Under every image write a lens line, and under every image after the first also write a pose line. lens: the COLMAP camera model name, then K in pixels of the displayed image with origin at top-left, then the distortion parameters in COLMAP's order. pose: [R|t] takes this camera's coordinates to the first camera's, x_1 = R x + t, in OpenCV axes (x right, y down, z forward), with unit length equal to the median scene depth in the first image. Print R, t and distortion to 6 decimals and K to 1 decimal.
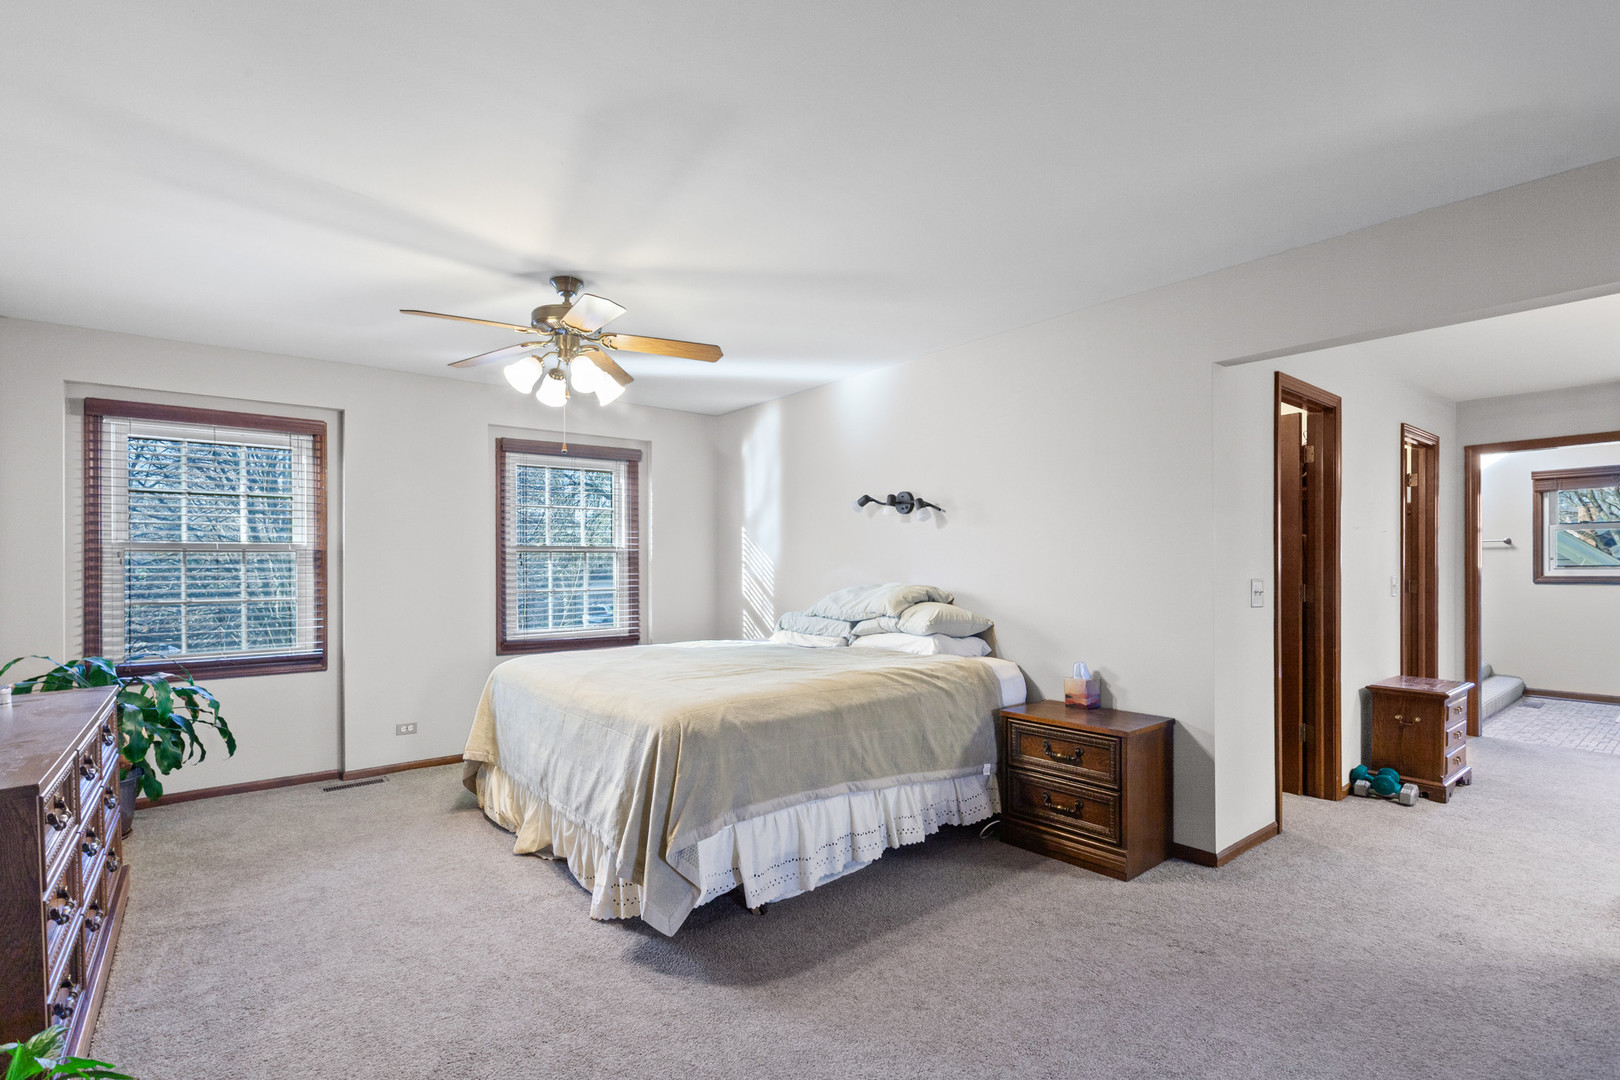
lens RADIAL K [[744.3, 0, 790.6], [0, 744.3, 570.5], [0, 0, 1]] dist [0.001793, -0.000508]
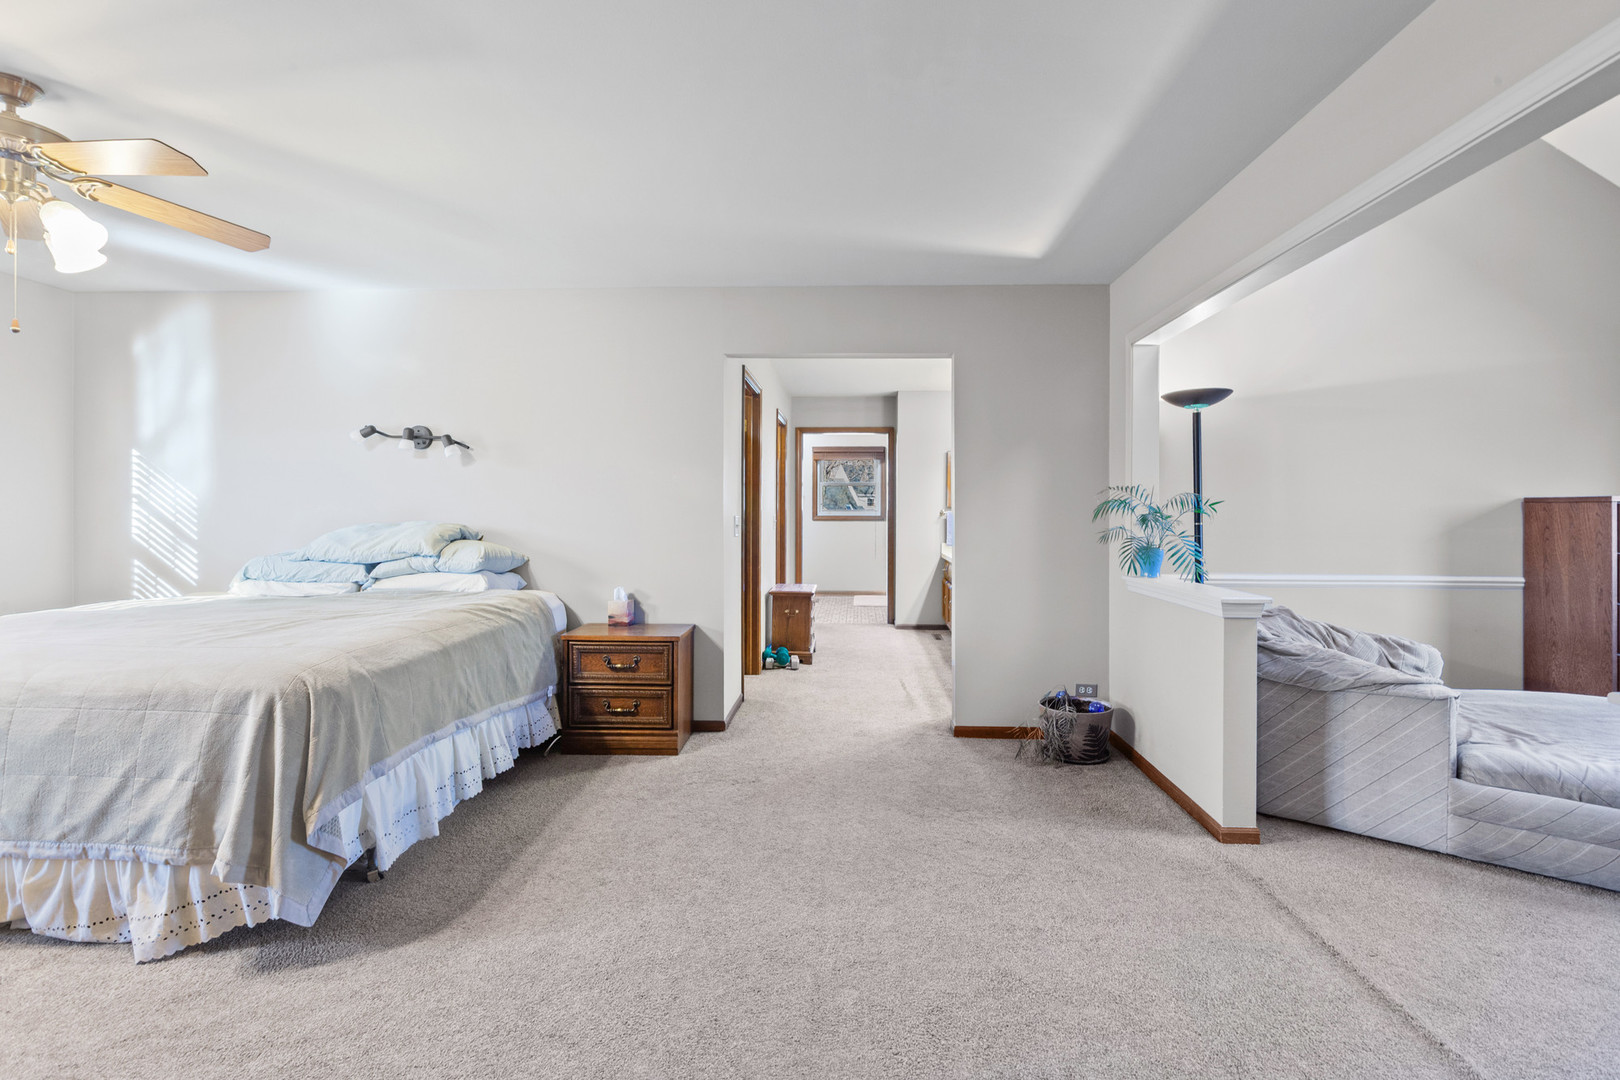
lens RADIAL K [[744.3, 0, 803.7], [0, 744.3, 507.4], [0, 0, 1]] dist [0.001793, -0.000508]
pose [[0.670399, 0.009348, 0.741942, -0.296686], [-0.005072, 0.999955, -0.008016, 0.005444], [-0.741983, 0.001611, 0.670417, -0.005933]]
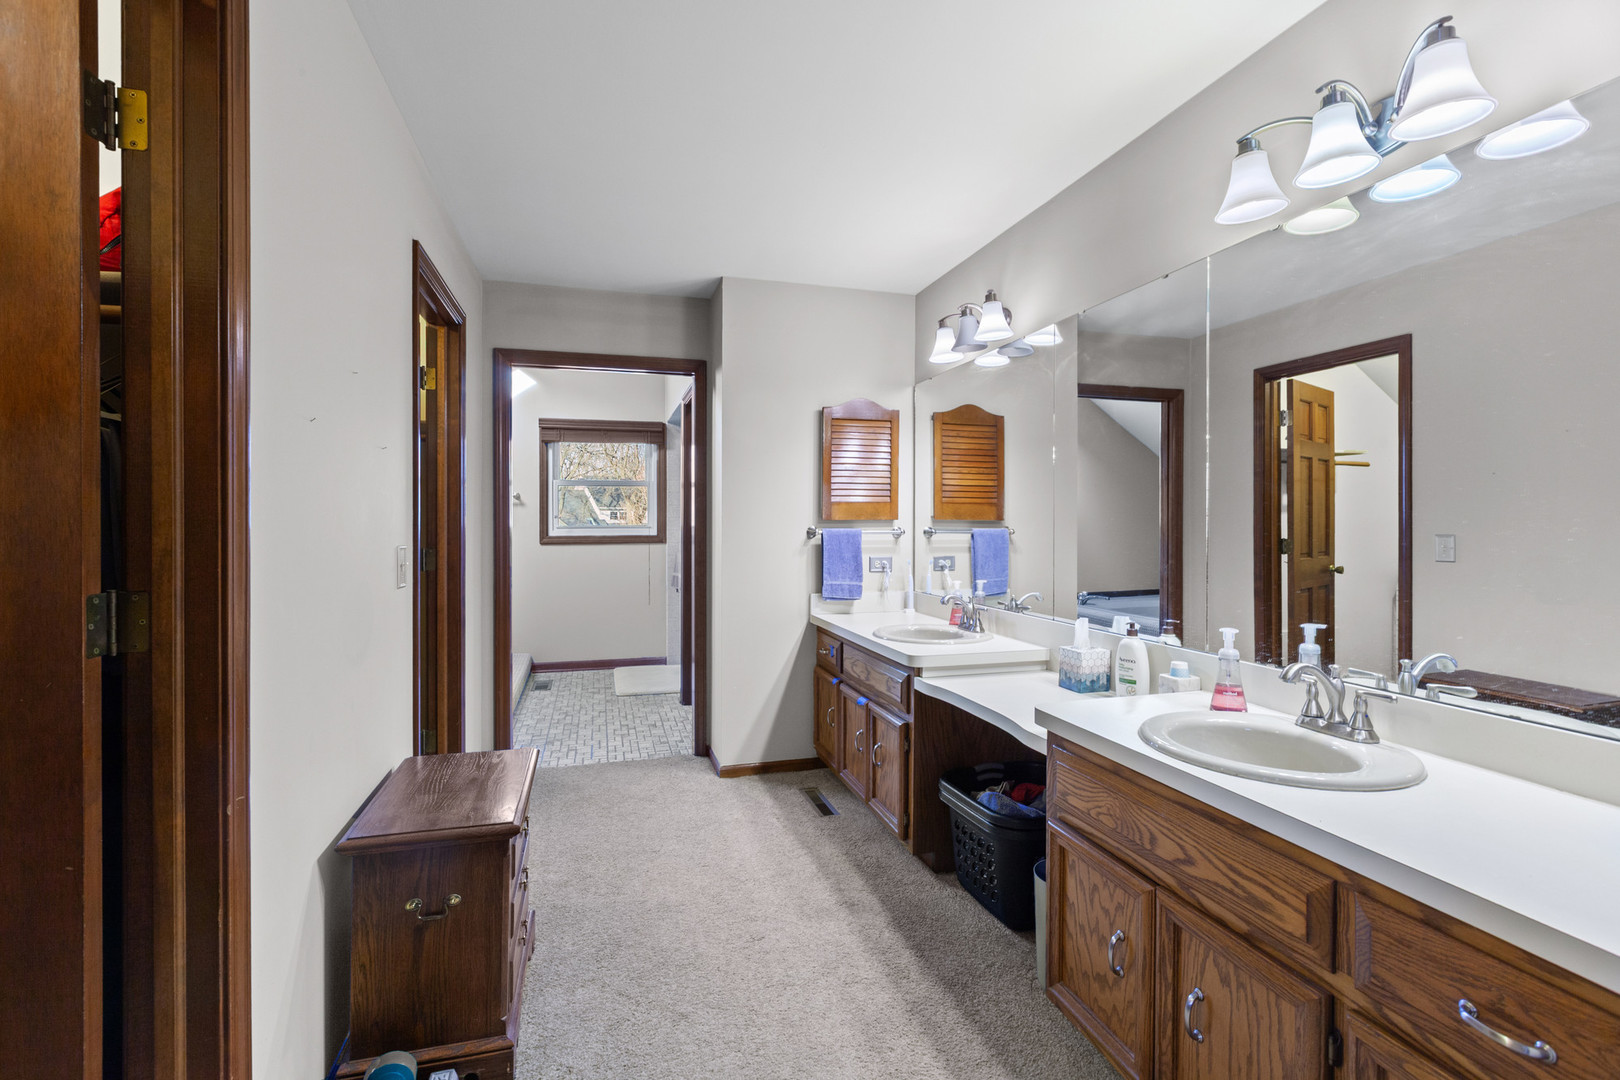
lens RADIAL K [[744.3, 0, 816.5], [0, 744.3, 530.4], [0, 0, 1]] dist [0.001793, -0.000508]
pose [[0.369675, -0.002170, 0.929159, 0.623246], [-0.000145, 0.999997, 0.002394, -0.004082], [-0.929161, -0.001019, 0.369674, 0.773408]]
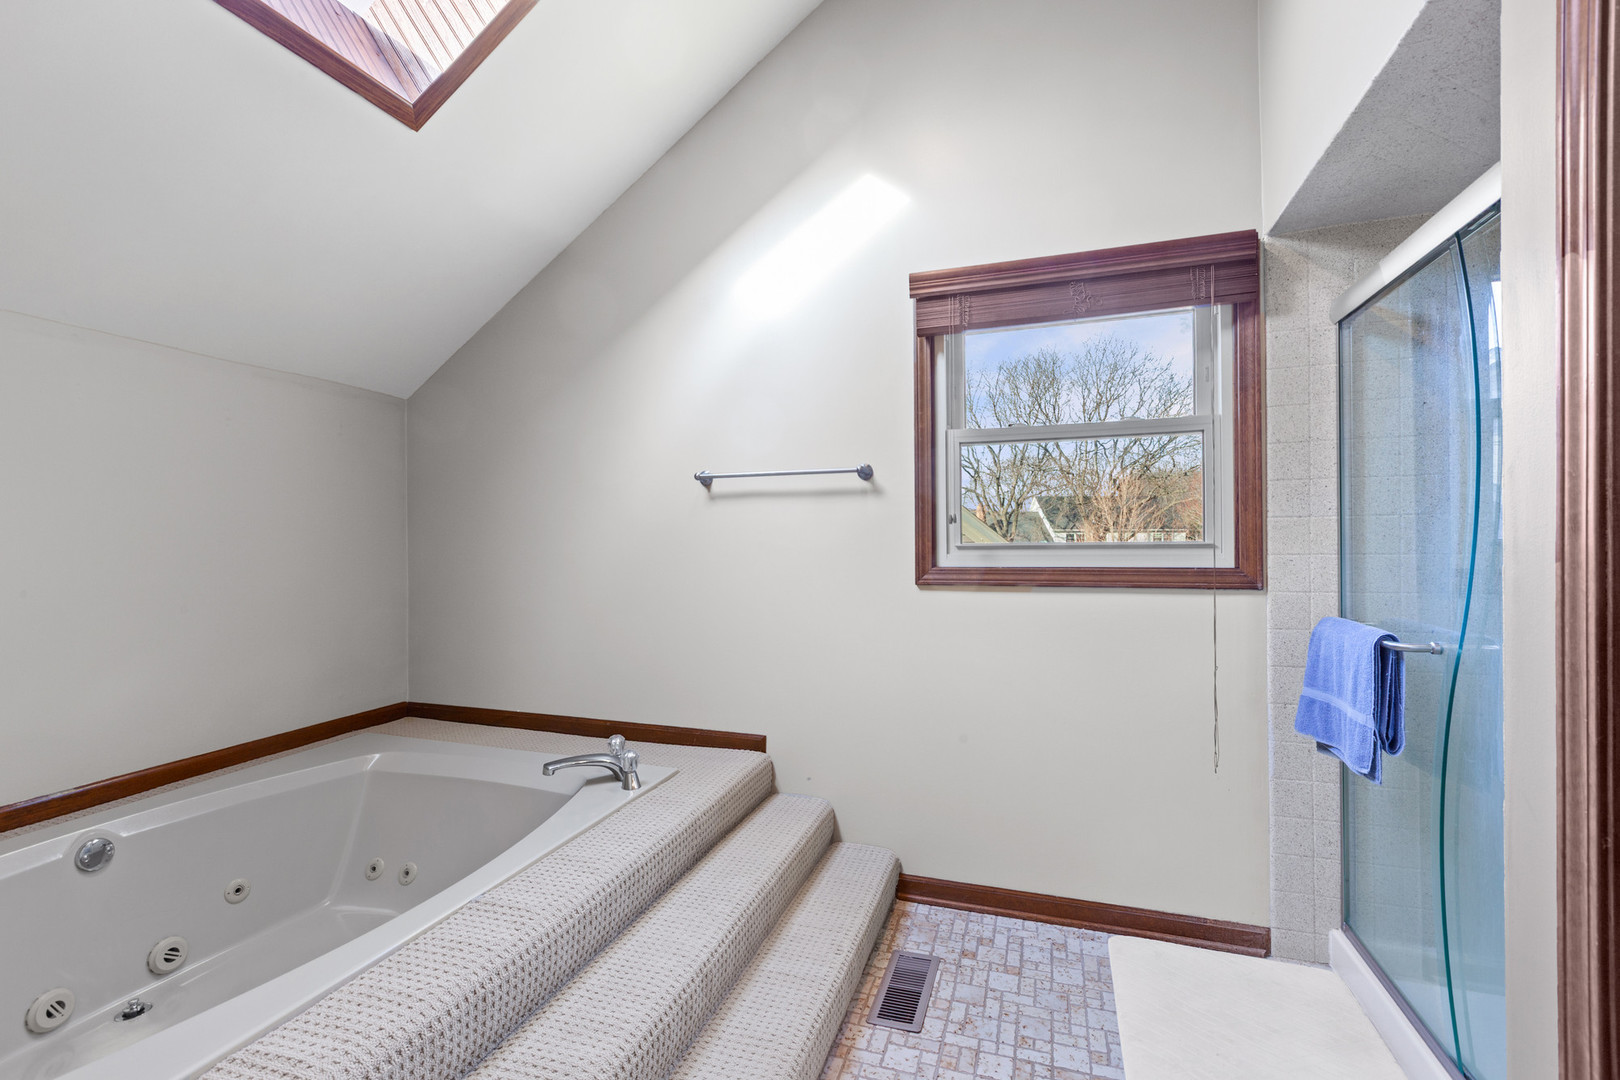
lens RADIAL K [[744.3, 0, 806.4], [0, 744.3, 543.5], [0, 0, 1]] dist [0.001793, -0.000508]
pose [[0.832033, 0.006023, 0.554693, 1.584375], [0.000456, 0.999933, -0.011541, -0.000597], [-0.554726, 0.009856, 0.831975, 1.536182]]
